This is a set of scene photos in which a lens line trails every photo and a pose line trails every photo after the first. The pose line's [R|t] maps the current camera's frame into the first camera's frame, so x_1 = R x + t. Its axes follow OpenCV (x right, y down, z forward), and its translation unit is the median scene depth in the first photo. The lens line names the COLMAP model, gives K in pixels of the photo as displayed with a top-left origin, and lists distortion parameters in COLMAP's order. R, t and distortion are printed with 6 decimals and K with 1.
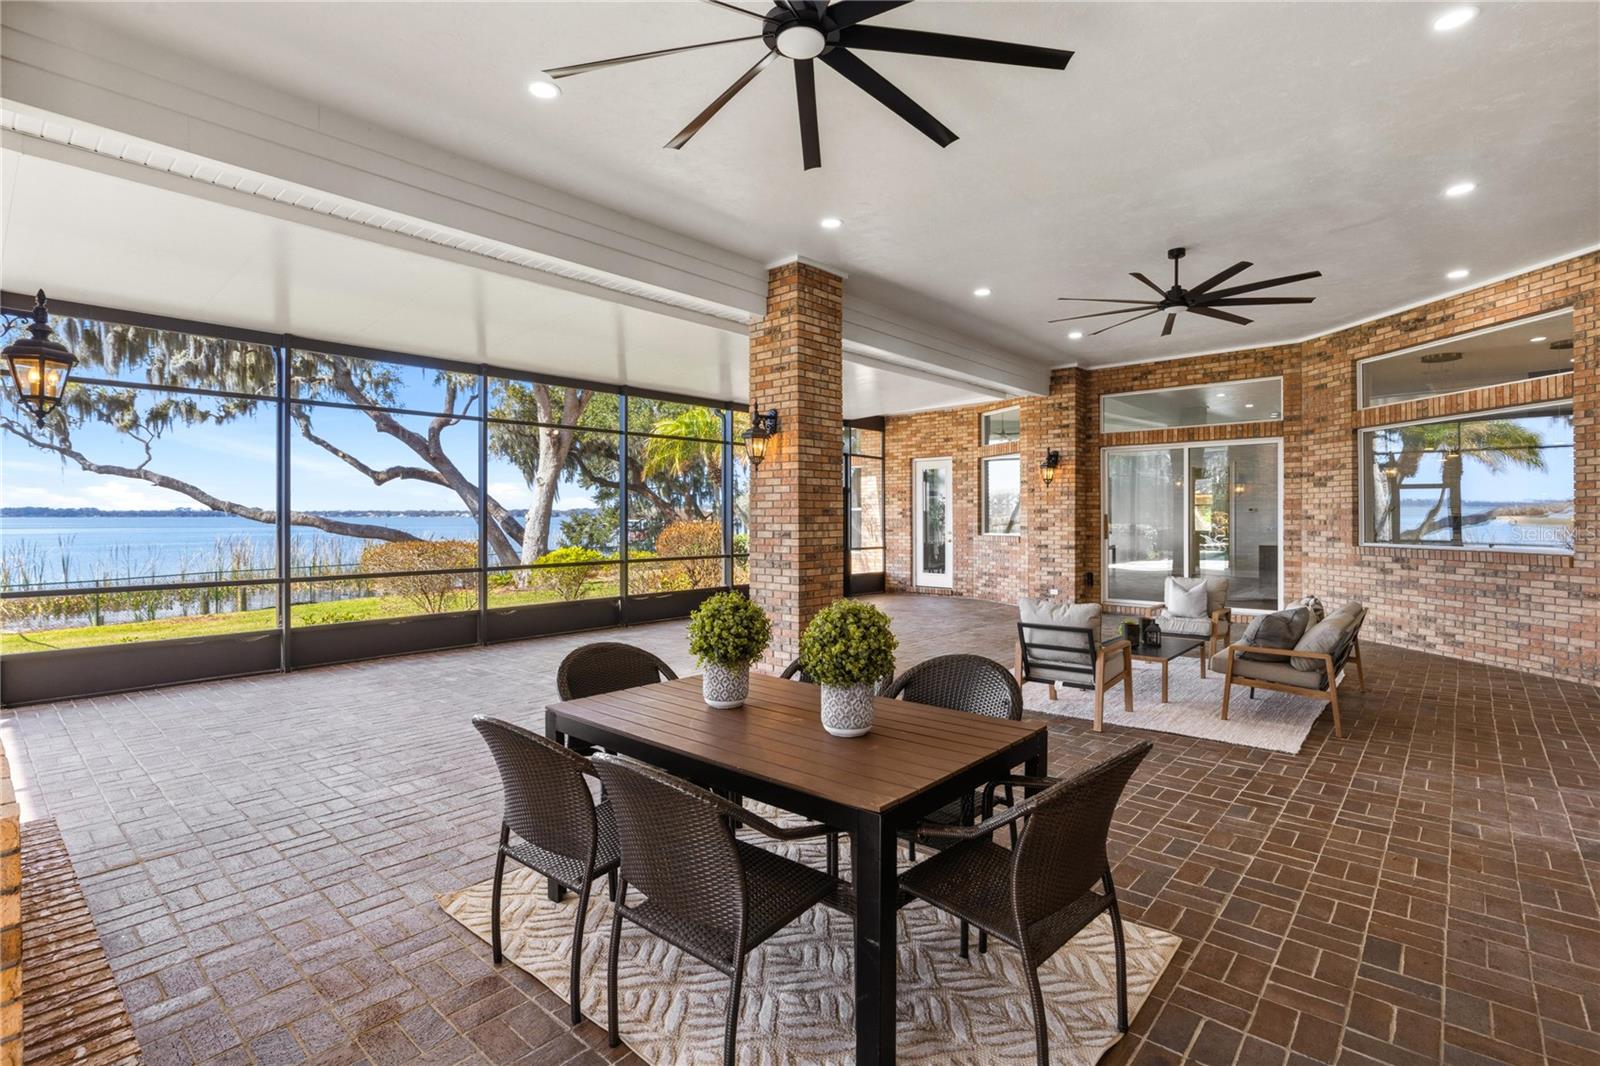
lens RADIAL K [[748.2, 0, 801.3], [0, 748.2, 520.1], [0, 0, 1]] dist [-0.000556, 0.000033]
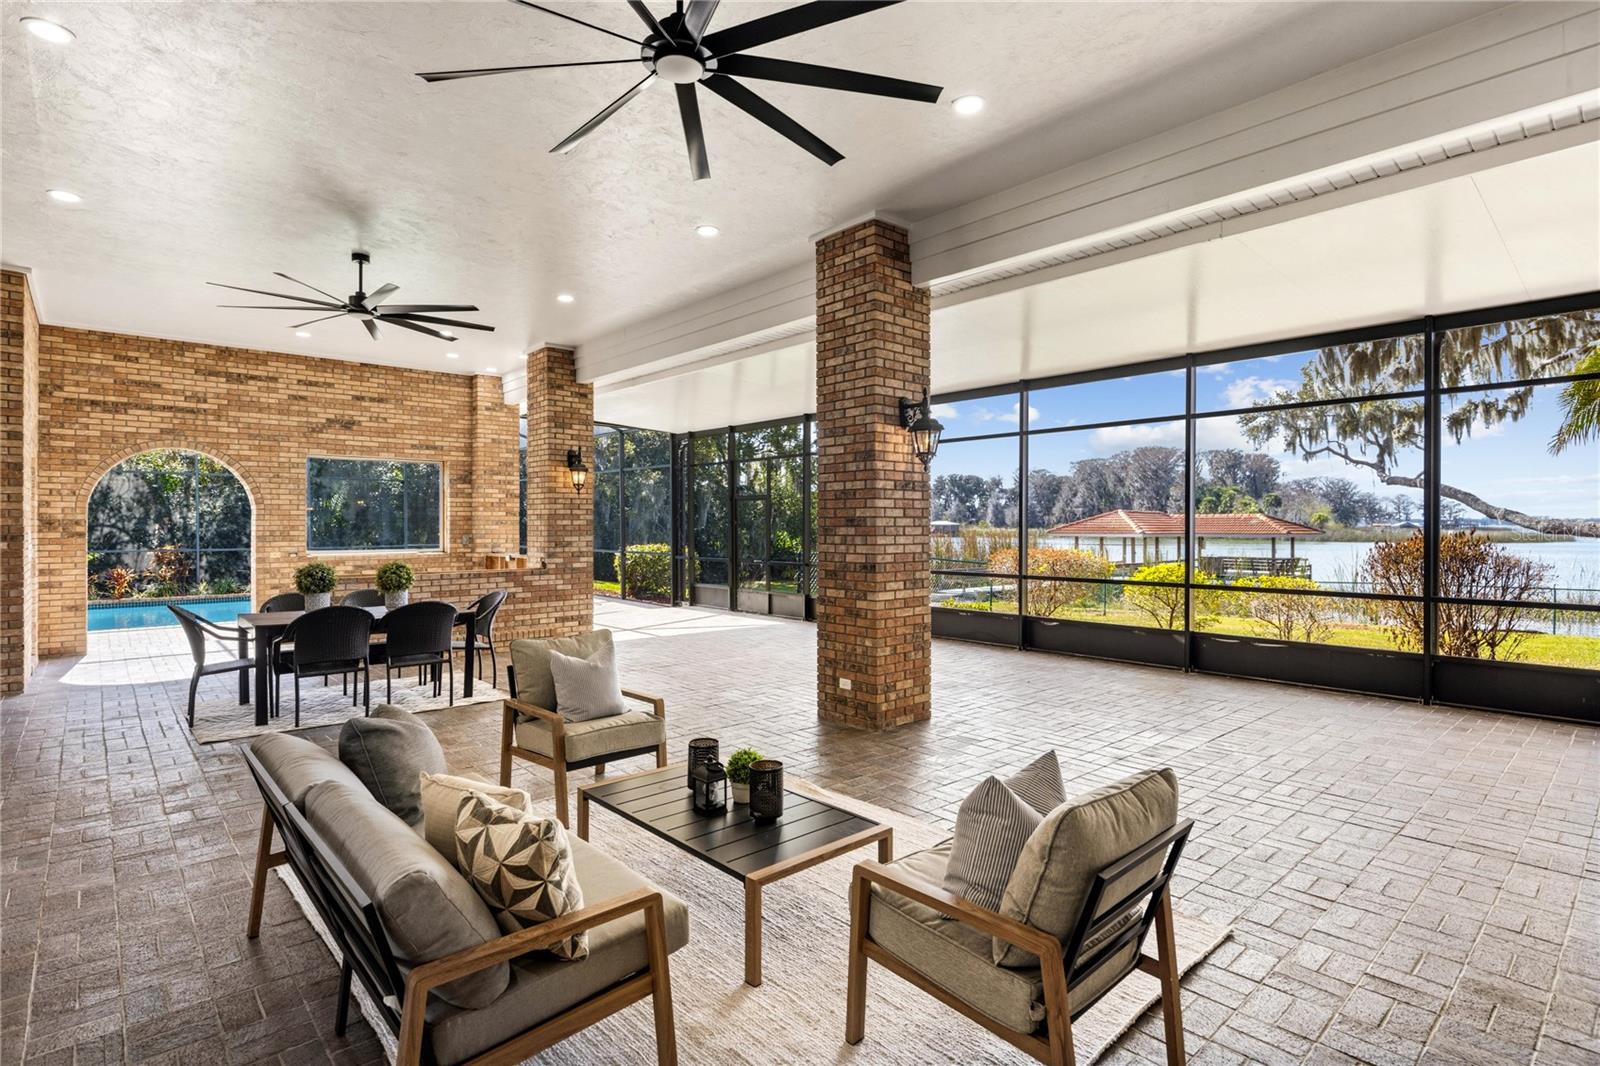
lens RADIAL K [[792.7, 0, 801.3], [0, 792.7, 528.6], [0, 0, 1]] dist [-0.002045, -0.000243]
pose [[-0.107202, 0.005239, -0.994223, 0.760643], [-0.005227, 0.999969, 0.005833, -0.007074], [0.994224, 0.005822, -0.107171, 0.880713]]
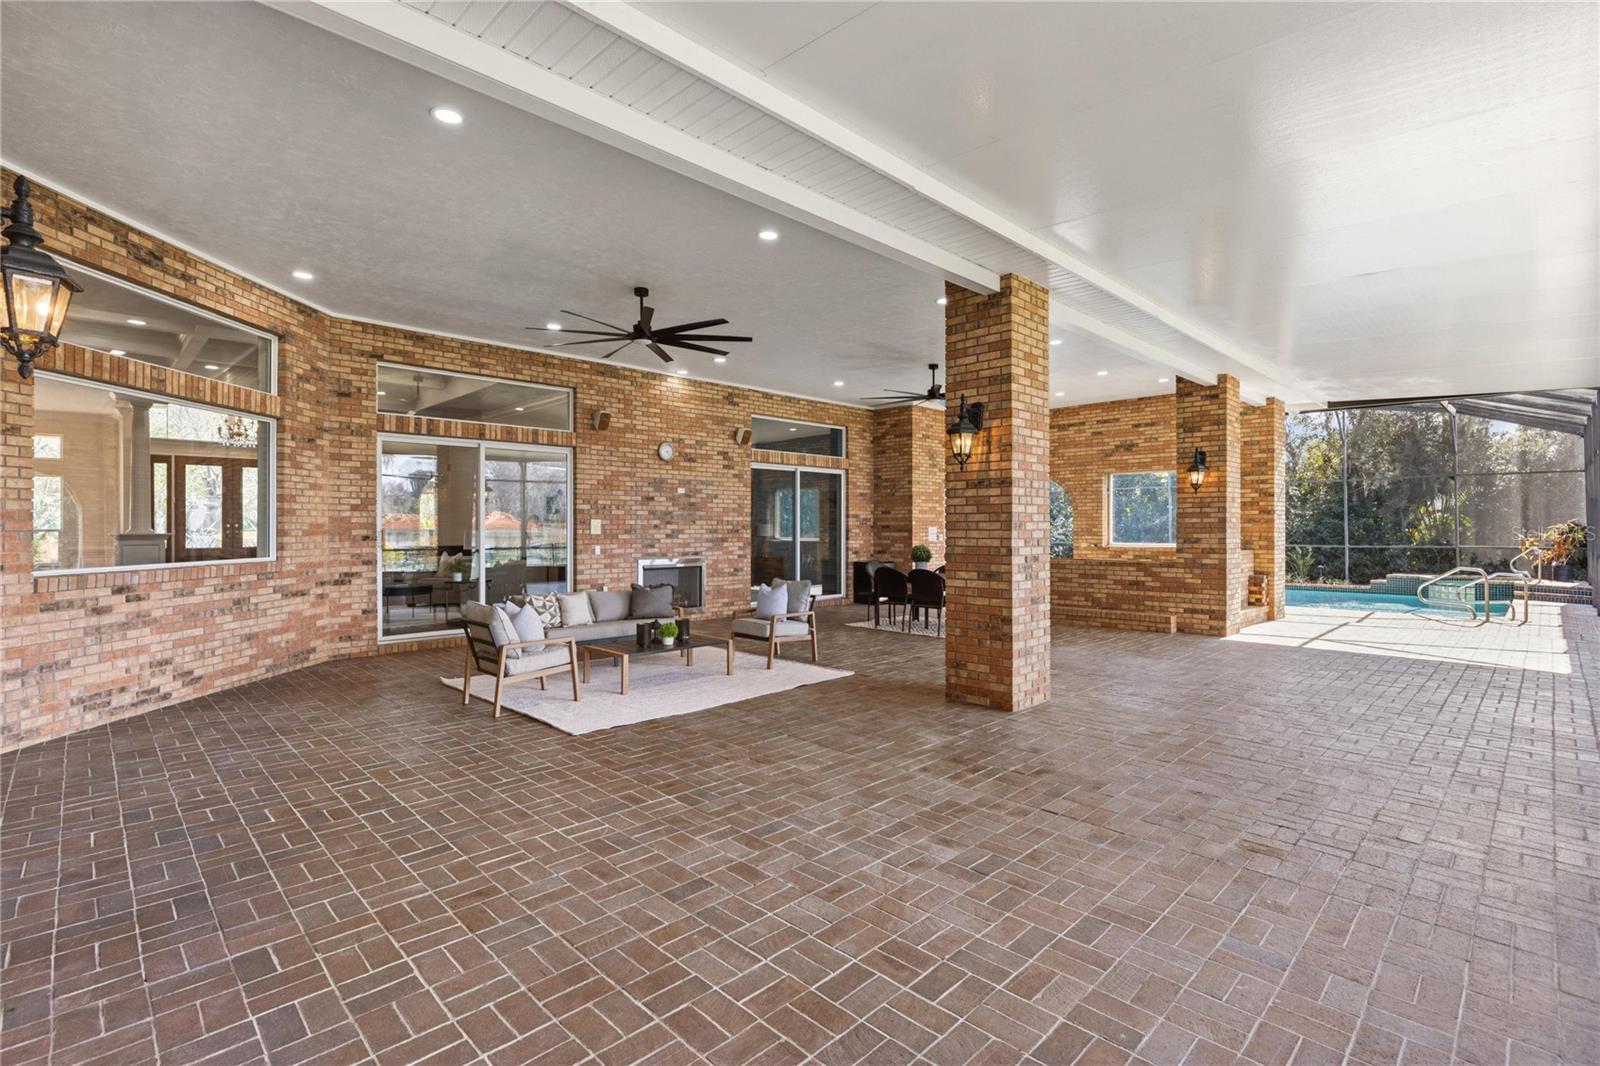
lens RADIAL K [[748.2, 0, 798.1], [0, 748.2, 529.7], [0, 0, 1]] dist [-0.000556, 0.000033]
pose [[-0.997767, 0.003357, 0.066710, 0.149987], [0.003831, 0.999968, 0.006974, -0.003107], [-0.066684, 0.007214, -0.997748, 1.658369]]
